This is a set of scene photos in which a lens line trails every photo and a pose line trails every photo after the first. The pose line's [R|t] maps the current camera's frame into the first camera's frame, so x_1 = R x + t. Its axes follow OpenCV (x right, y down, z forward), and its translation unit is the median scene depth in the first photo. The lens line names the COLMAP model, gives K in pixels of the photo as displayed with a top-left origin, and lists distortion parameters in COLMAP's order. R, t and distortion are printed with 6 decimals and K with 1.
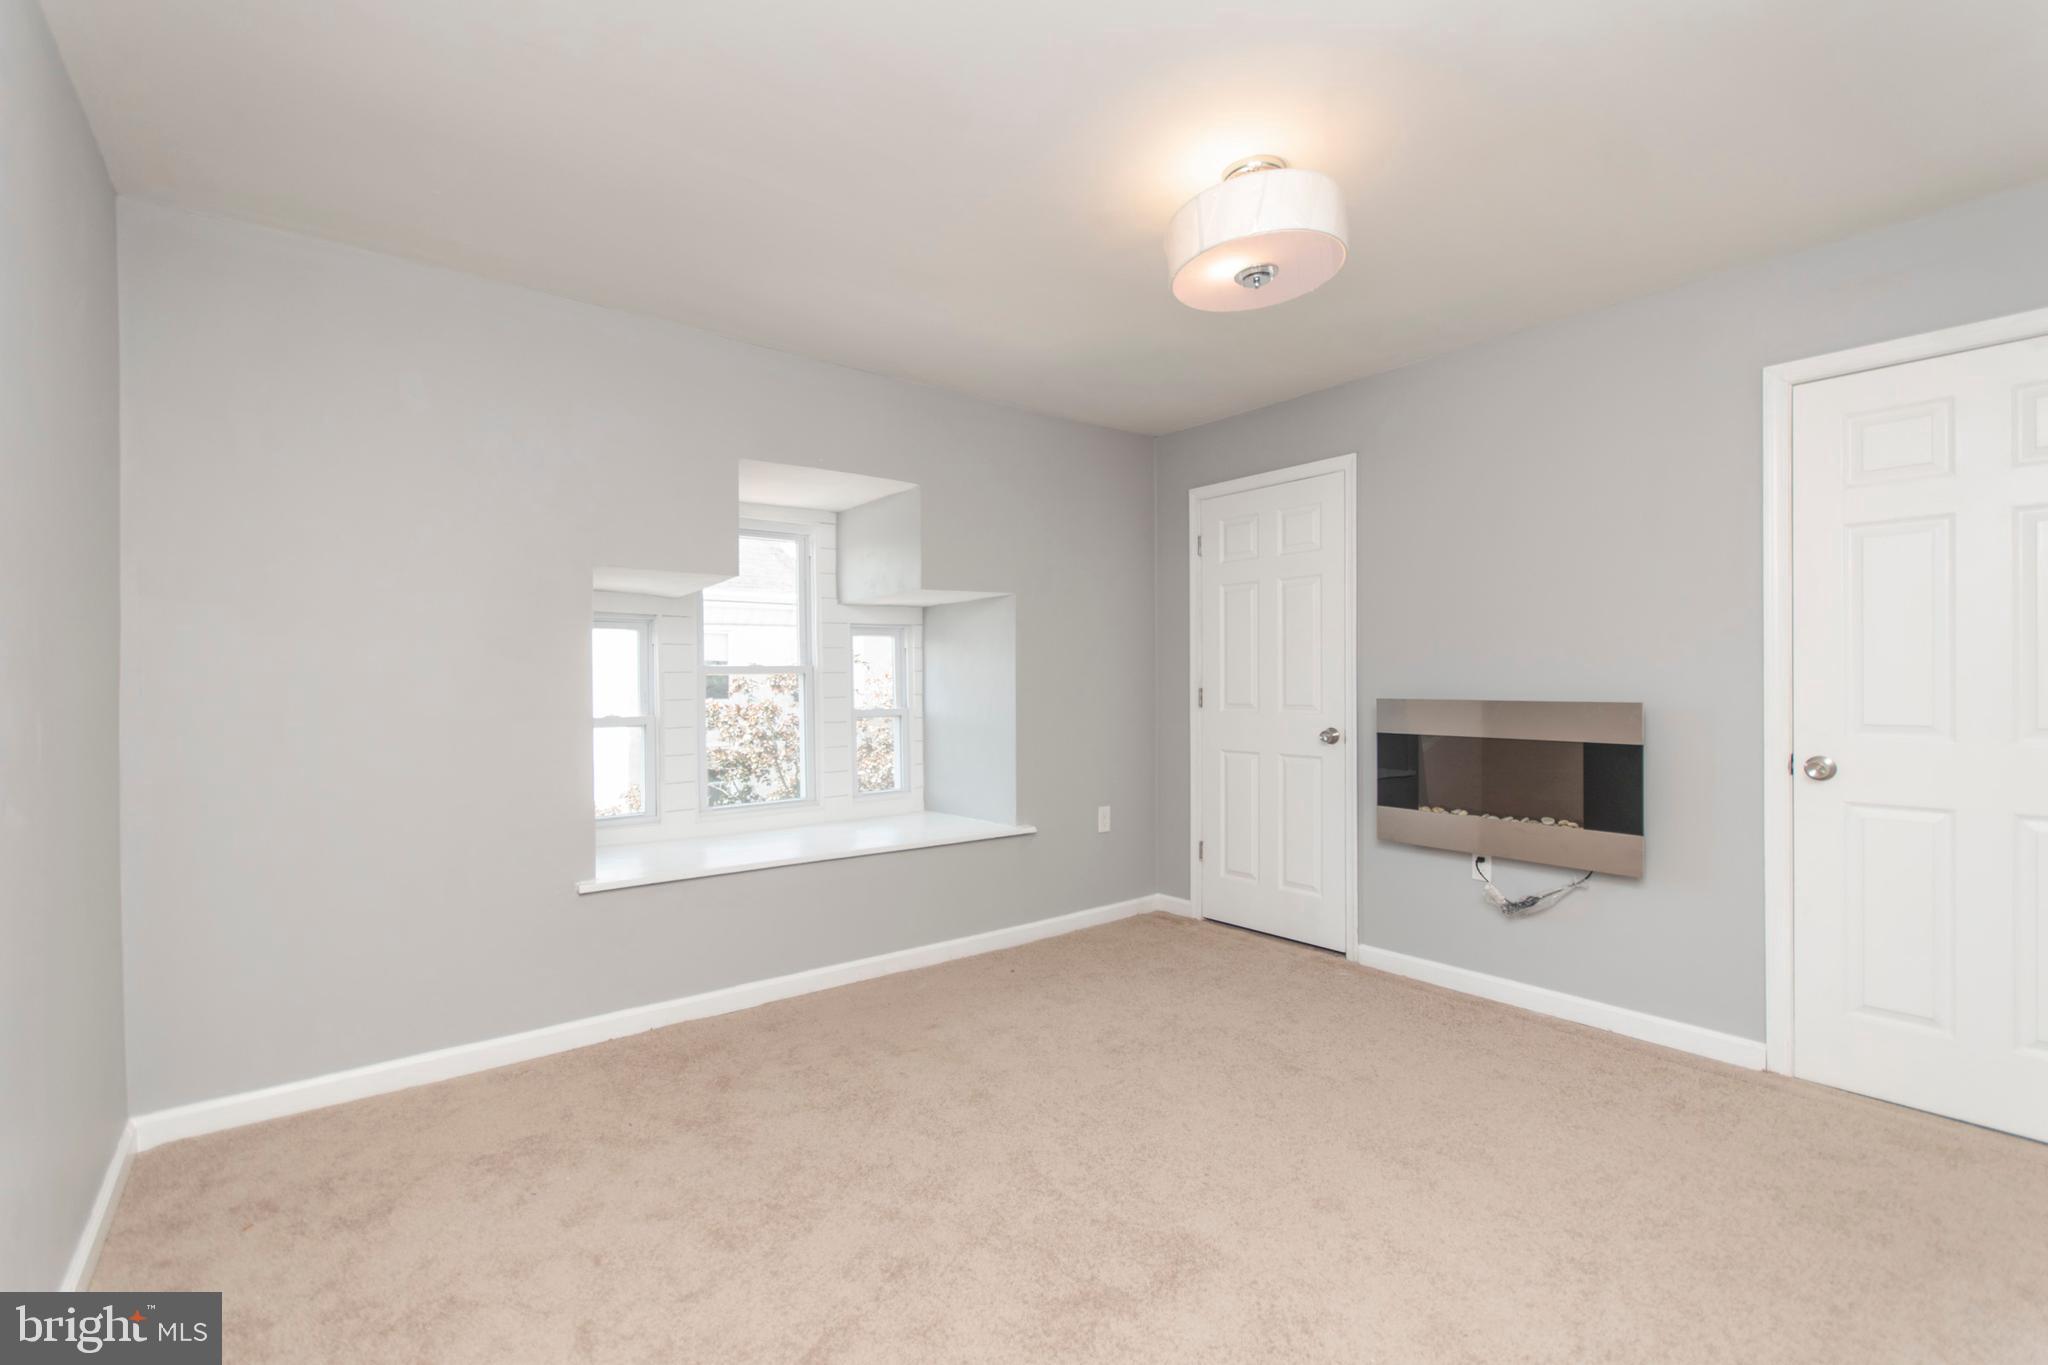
lens RADIAL K [[908.6, 0, 1024.0], [0, 908.6, 682.5], [0, 0, 1]] dist [0.001285, -0.000116]
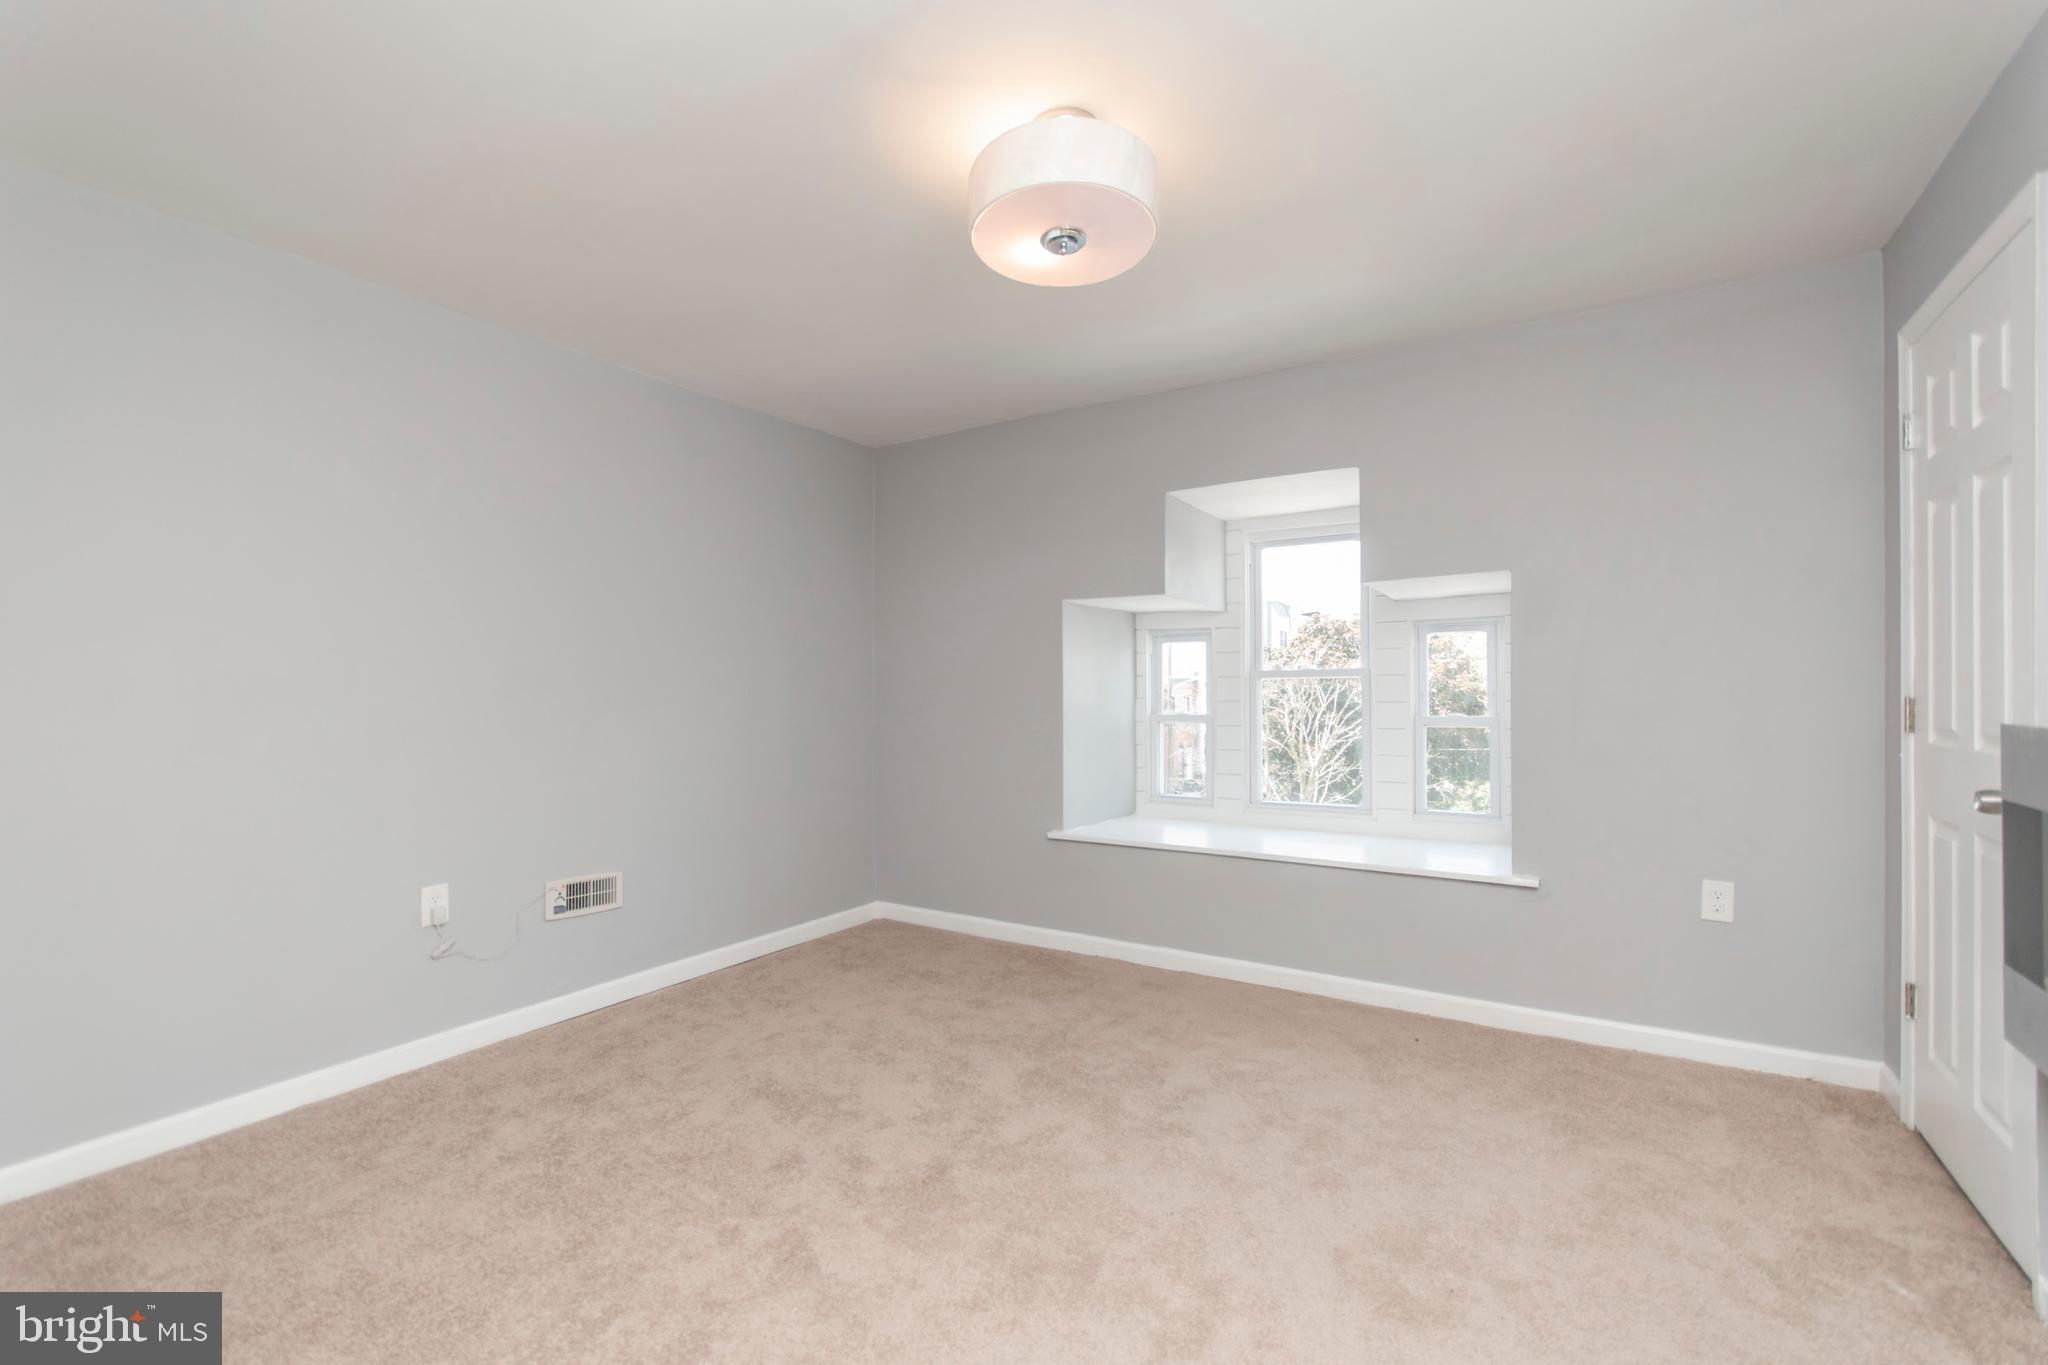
lens RADIAL K [[908.6, 0, 1024.0], [0, 908.6, 682.5], [0, 0, 1]] dist [0.001285, -0.000116]
pose [[0.344390, -0.001205, -0.938826, 0.616154], [-0.000182, 0.999999, -0.001351, -0.003360], [0.938827, 0.000636, 0.344389, 0.370563]]
